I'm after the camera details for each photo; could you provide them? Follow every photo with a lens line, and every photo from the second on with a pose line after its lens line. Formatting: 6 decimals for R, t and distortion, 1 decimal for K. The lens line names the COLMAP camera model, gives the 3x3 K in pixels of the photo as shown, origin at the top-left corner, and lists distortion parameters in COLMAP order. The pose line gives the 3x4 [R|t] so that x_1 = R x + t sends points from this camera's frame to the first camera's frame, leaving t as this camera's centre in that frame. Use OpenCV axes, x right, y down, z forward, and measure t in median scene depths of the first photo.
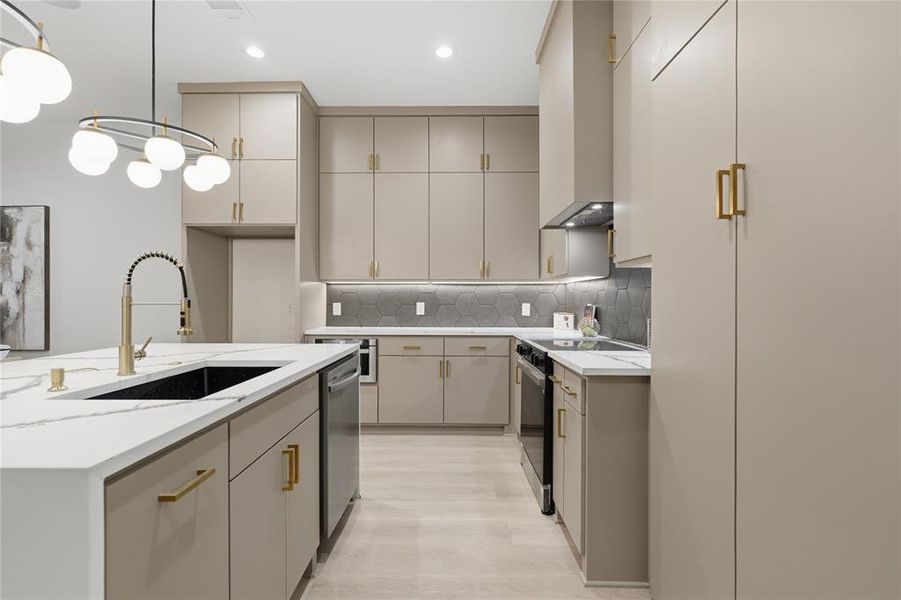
lens RADIAL K [[422.5, 0, 451.1], [0, 422.5, 302.6], [0, 0, 1]] dist [-0.002830, 0.000919]
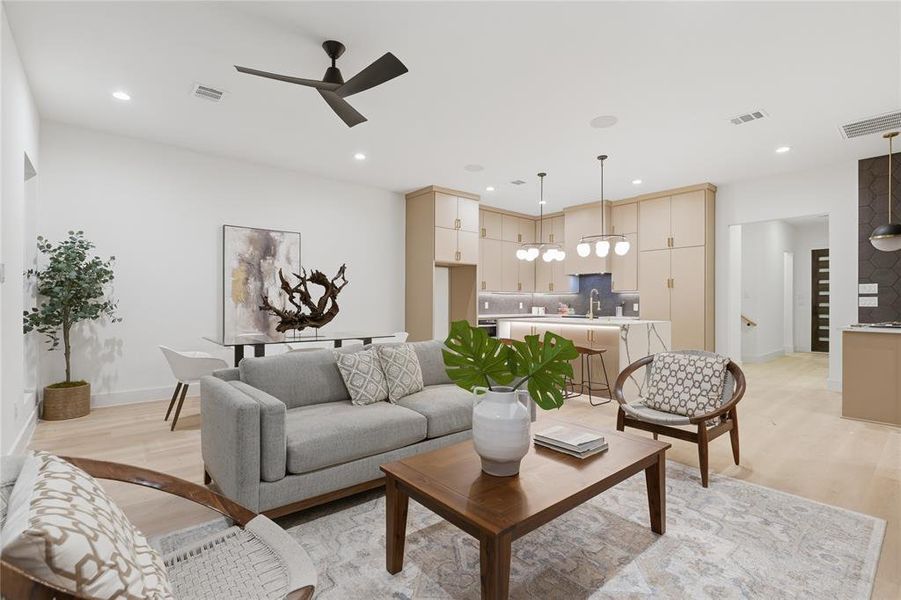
lens RADIAL K [[422.5, 0, 446.9], [0, 422.5, 302.9], [0, 0, 1]] dist [-0.002830, 0.000919]
pose [[0.755272, -0.000997, 0.655410, -1.517049], [-0.000629, 0.999997, 0.002246, -0.001720], [-0.655411, -0.002109, 0.755270, -0.375131]]
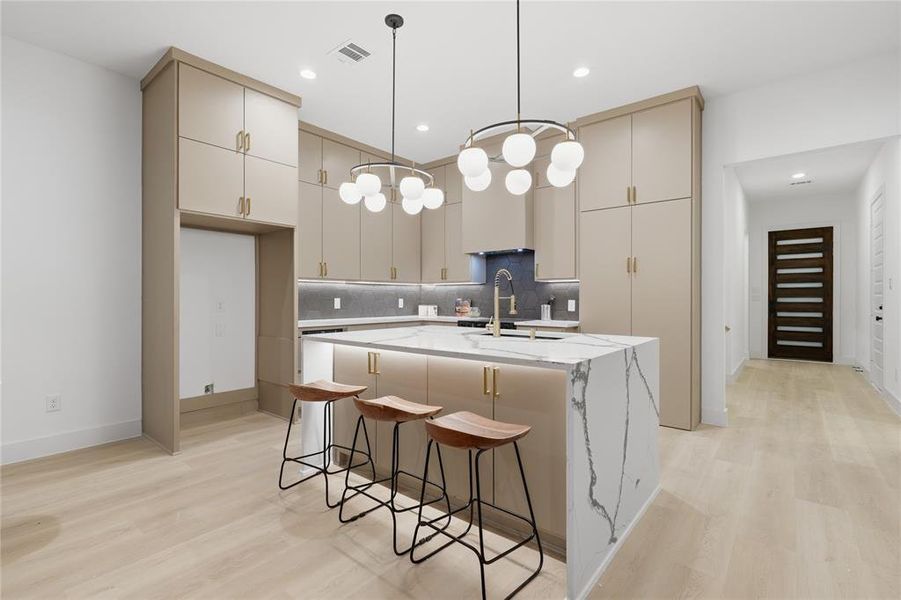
lens RADIAL K [[422.5, 0, 448.7], [0, 422.5, 296.0], [0, 0, 1]] dist [-0.002830, 0.000919]
pose [[0.624190, 0.000931, 0.781272, -0.809019], [0.002870, 0.999990, -0.003485, -0.001544], [-0.781267, 0.004417, 0.624181, 0.011407]]
